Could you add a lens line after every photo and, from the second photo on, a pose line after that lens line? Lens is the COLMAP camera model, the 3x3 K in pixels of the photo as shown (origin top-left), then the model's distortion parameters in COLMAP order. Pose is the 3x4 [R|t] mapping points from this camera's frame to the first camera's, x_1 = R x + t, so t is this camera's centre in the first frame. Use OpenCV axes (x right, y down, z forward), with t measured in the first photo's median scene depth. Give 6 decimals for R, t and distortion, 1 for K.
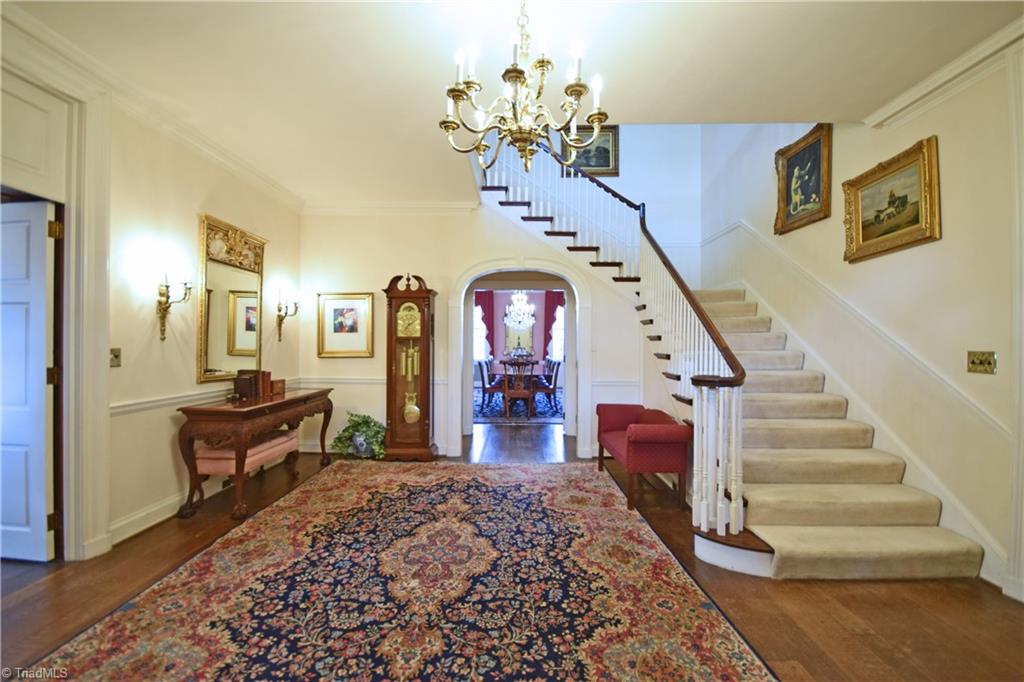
lens RADIAL K [[443.3, 0, 512.6], [0, 443.3, 343.4], [0, 0, 1]] dist [0.000565, 0.000039]
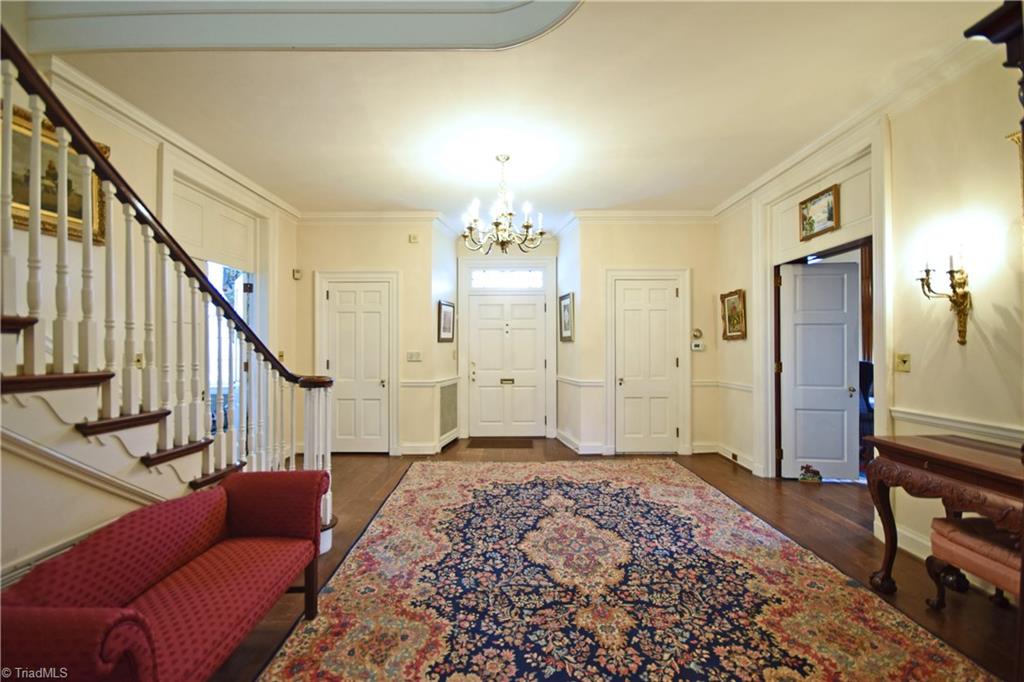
lens RADIAL K [[443.3, 0, 510.8], [0, 443.3, 344.5], [0, 0, 1]] dist [0.000565, 0.000039]
pose [[-0.999978, -0.004661, -0.004685, -0.004555], [-0.004623, 0.999957, -0.007990, 0.003062], [0.004722, -0.007968, -0.999957, 2.009096]]
